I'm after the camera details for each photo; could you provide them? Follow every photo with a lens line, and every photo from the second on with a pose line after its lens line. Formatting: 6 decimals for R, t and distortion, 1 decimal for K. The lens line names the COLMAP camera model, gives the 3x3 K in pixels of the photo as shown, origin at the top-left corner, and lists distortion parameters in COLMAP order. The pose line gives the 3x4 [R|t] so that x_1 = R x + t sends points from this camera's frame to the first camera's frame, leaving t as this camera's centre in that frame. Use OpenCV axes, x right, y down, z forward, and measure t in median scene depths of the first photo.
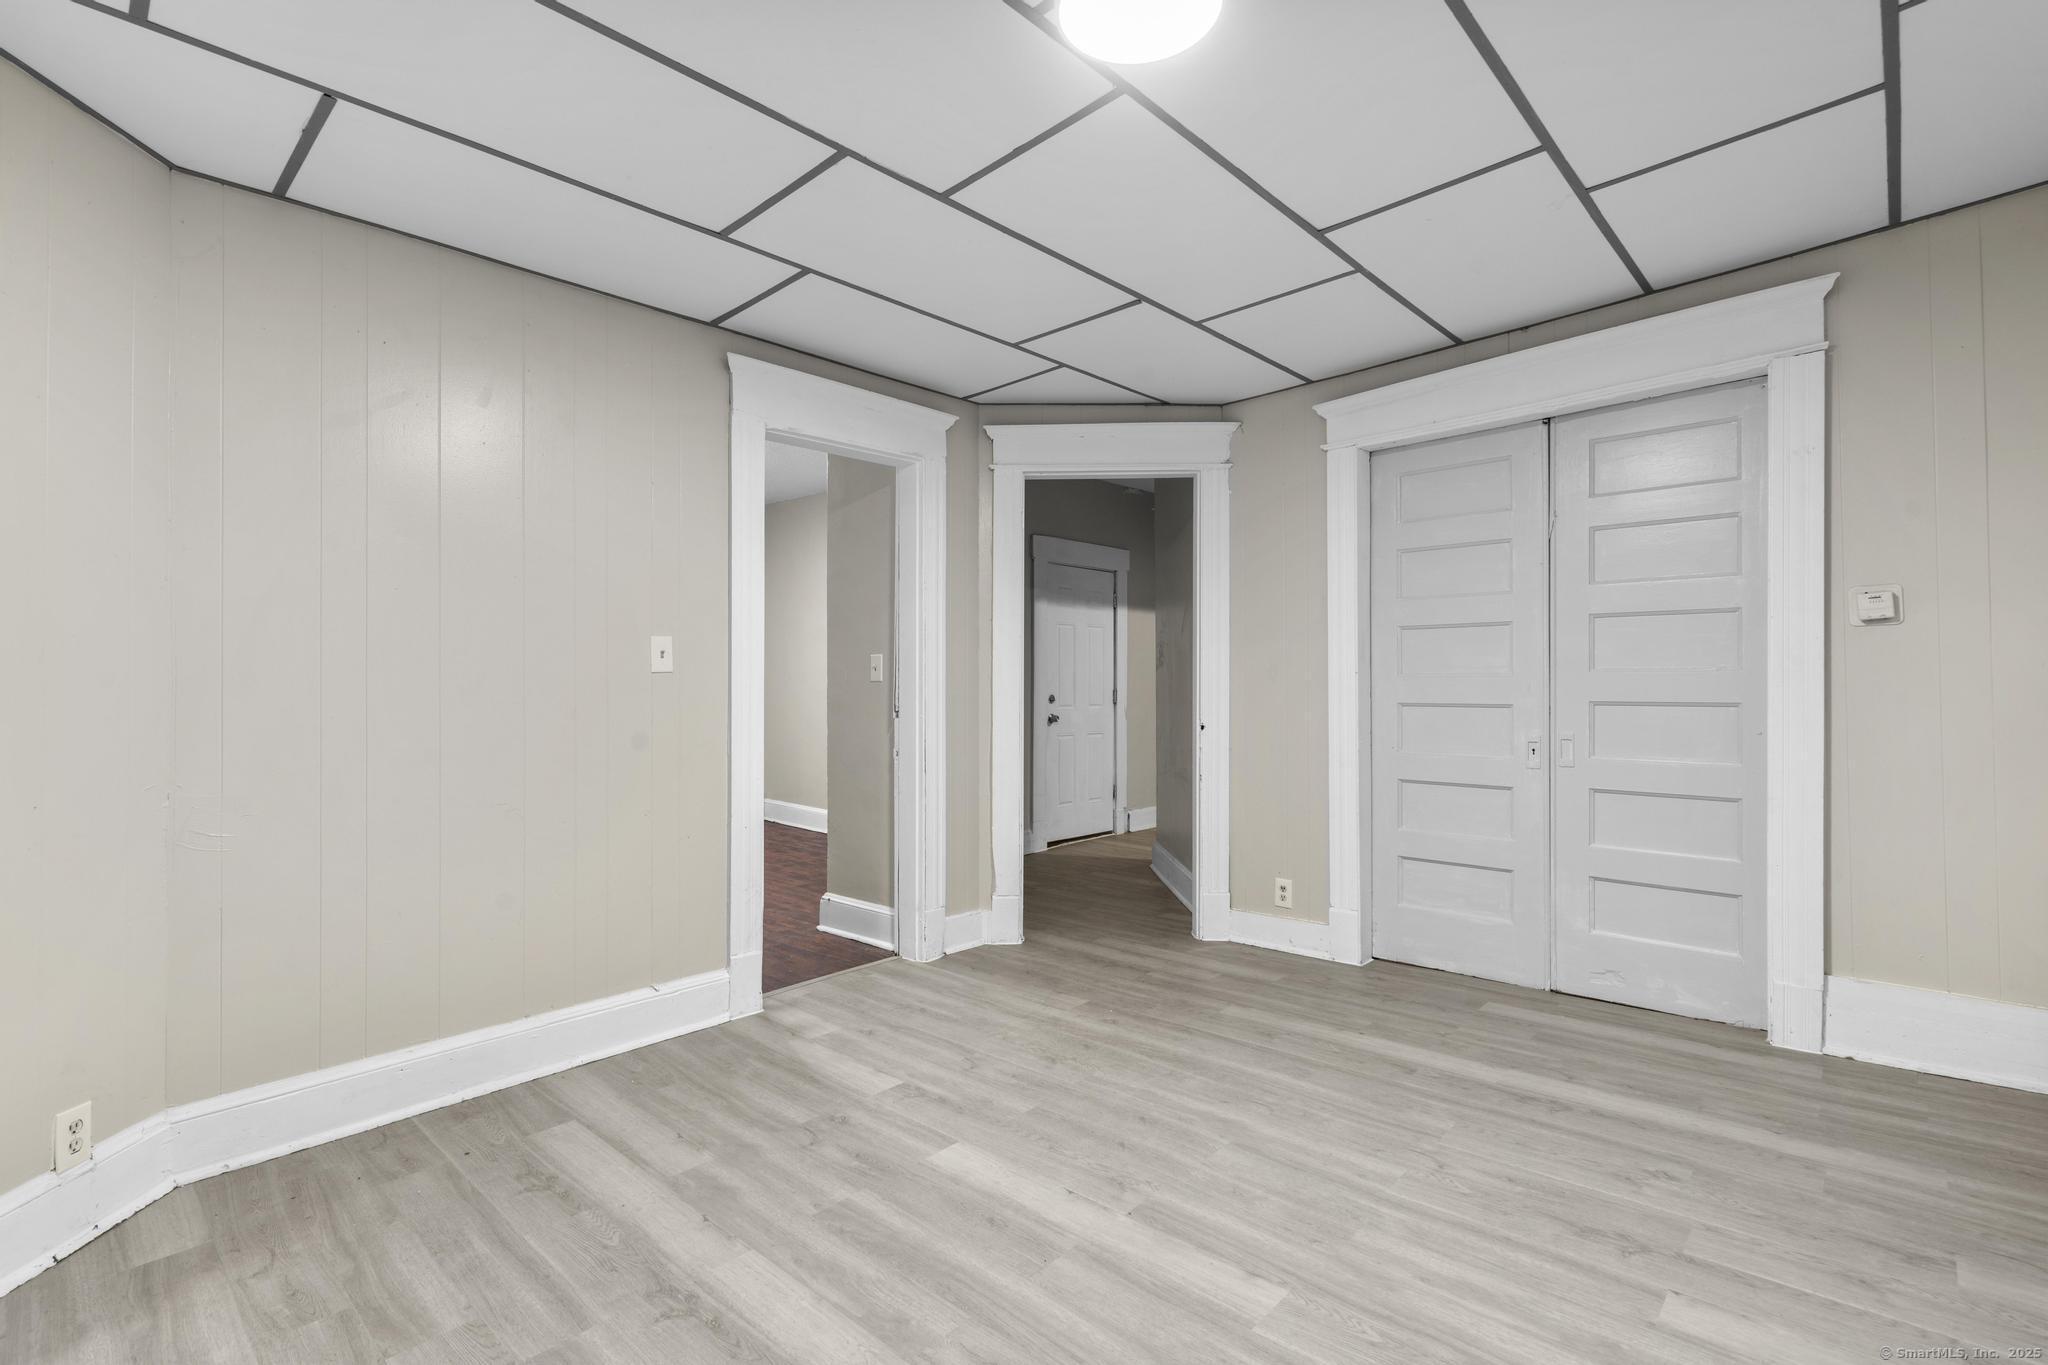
lens RADIAL K [[936.7, 0, 1015.0], [0, 936.7, 681.5], [0, 0, 1]] dist [-0.004705, 0.003110]
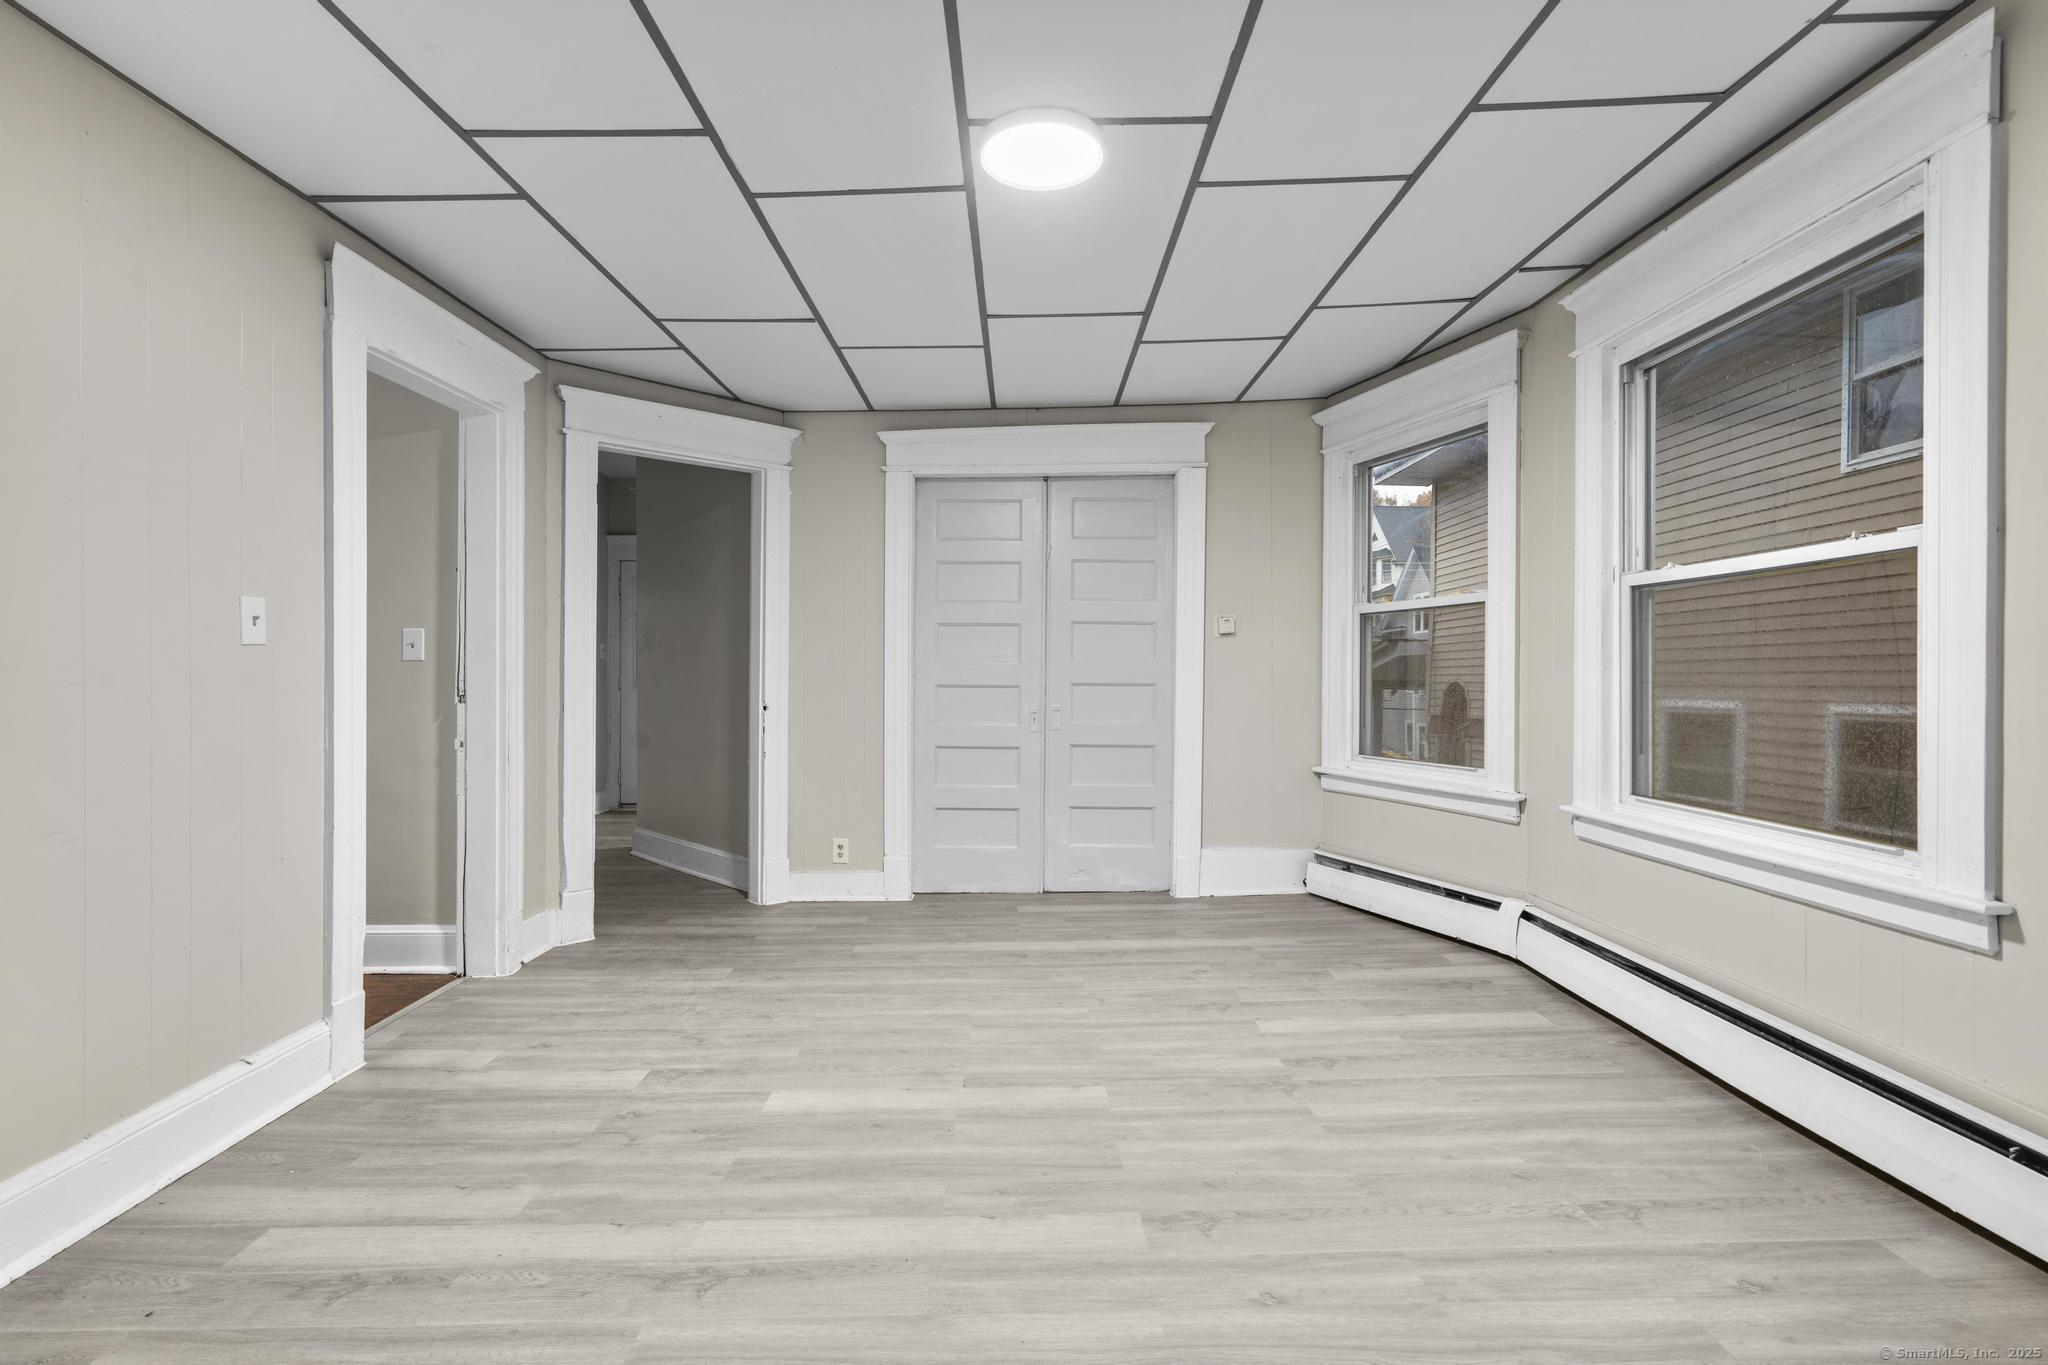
lens RADIAL K [[936.7, 0, 1018.8], [0, 936.7, 681.2], [0, 0, 1]] dist [-0.004705, 0.003110]
pose [[0.727362, 0.000637, 0.686254, -0.484950], [-0.010485, 0.999893, 0.010185, 0.005912], [-0.686174, -0.014604, 0.727291, 0.026273]]
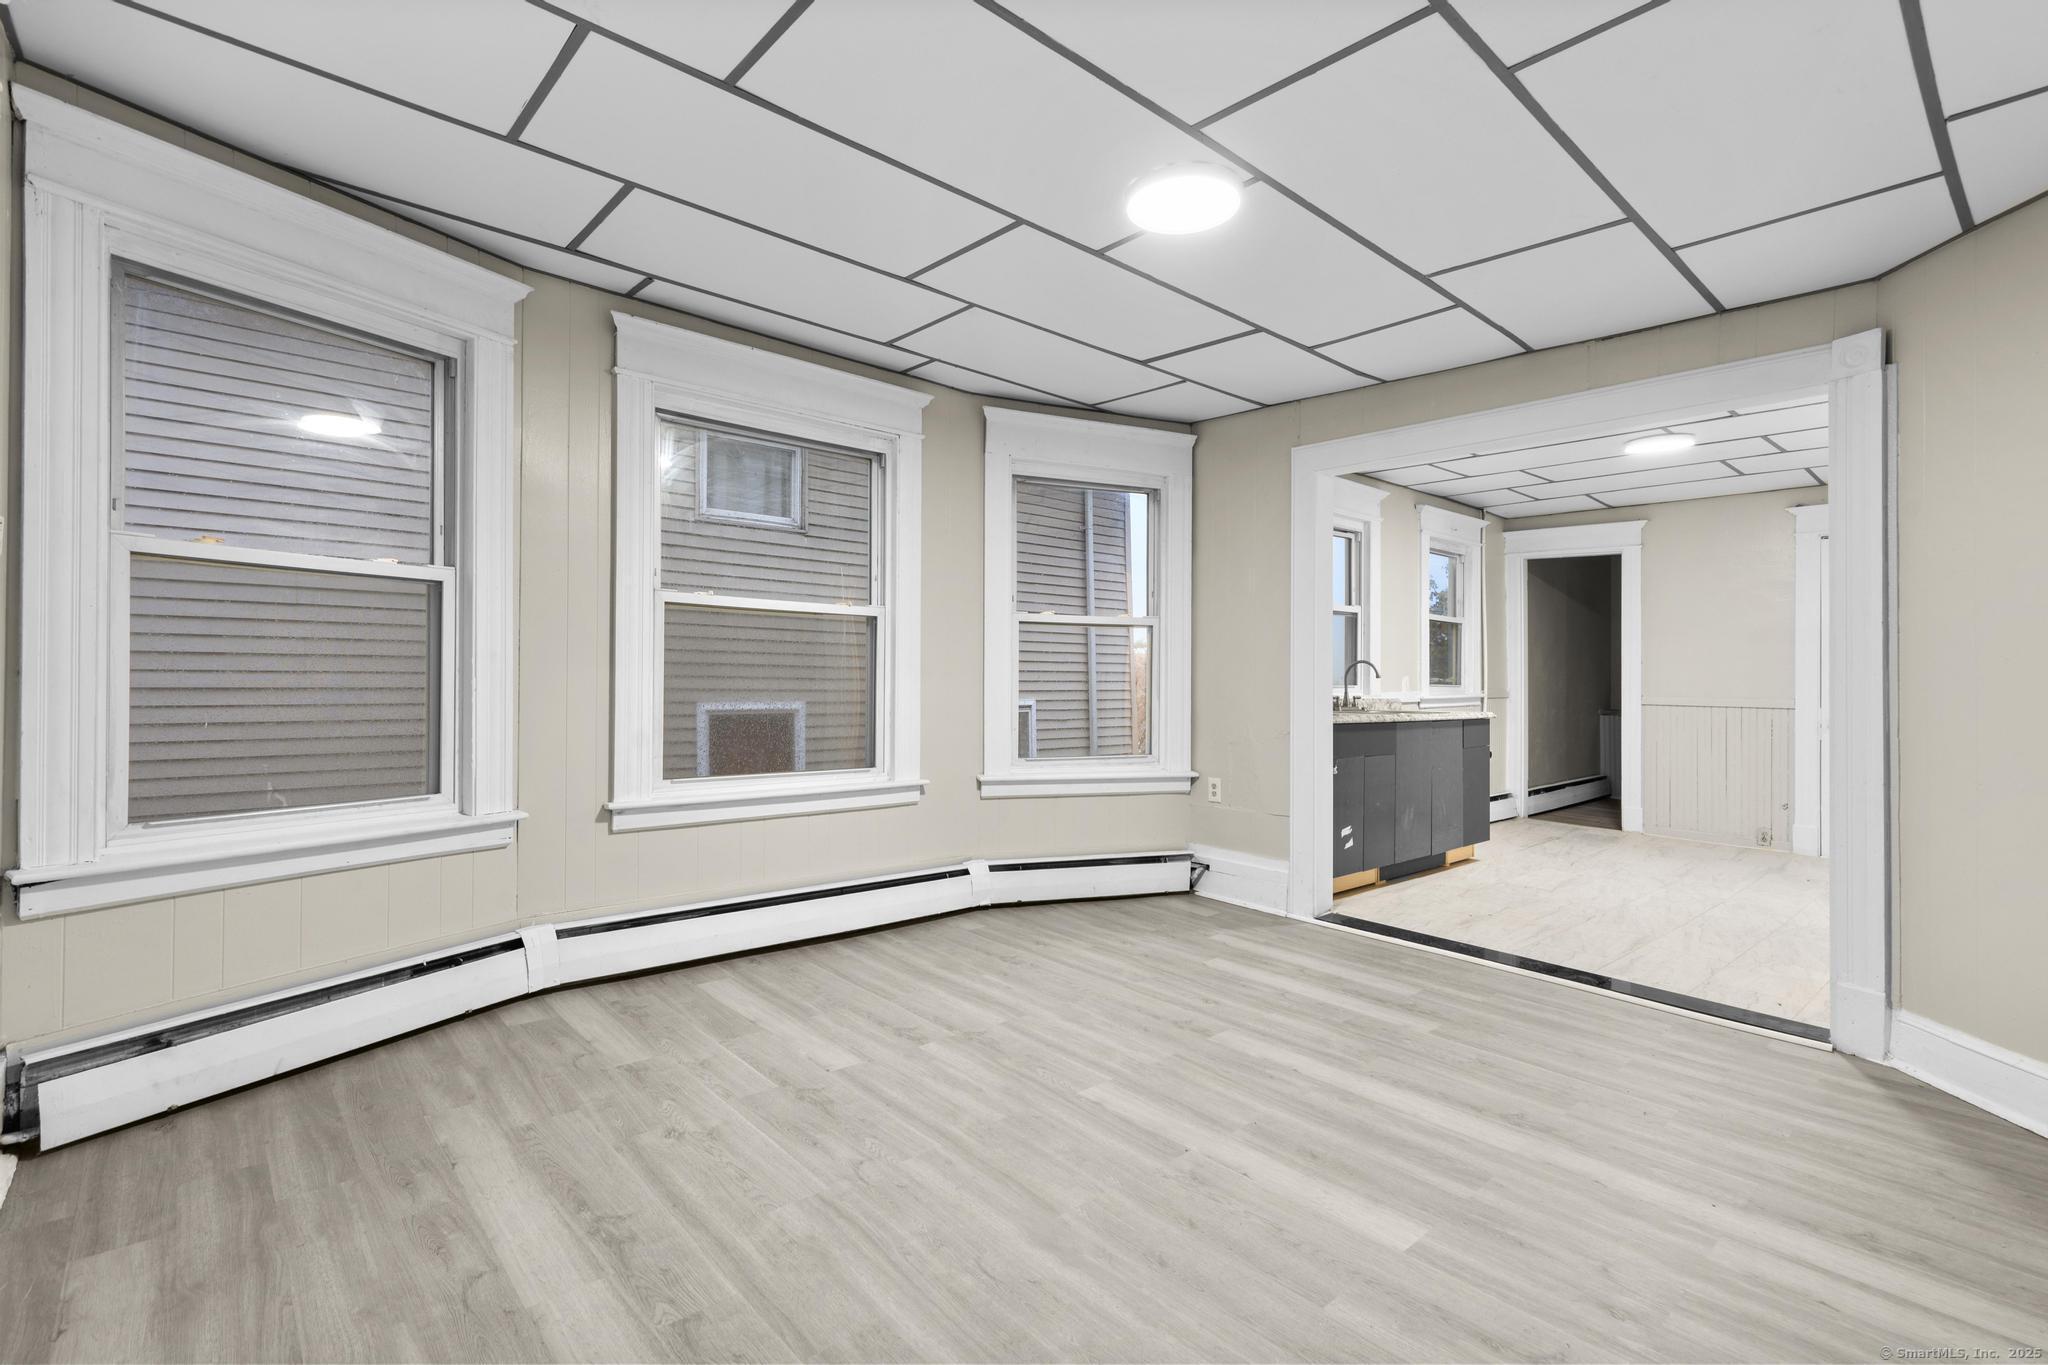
lens RADIAL K [[936.7, 0, 1009.2], [0, 936.7, 681.7], [0, 0, 1]] dist [-0.004705, 0.003110]
pose [[-0.995493, -0.002048, 0.094815, 0.159206], [-0.003506, 0.999878, -0.015211, 0.024008], [-0.094772, -0.015475, -0.995379, 1.488172]]
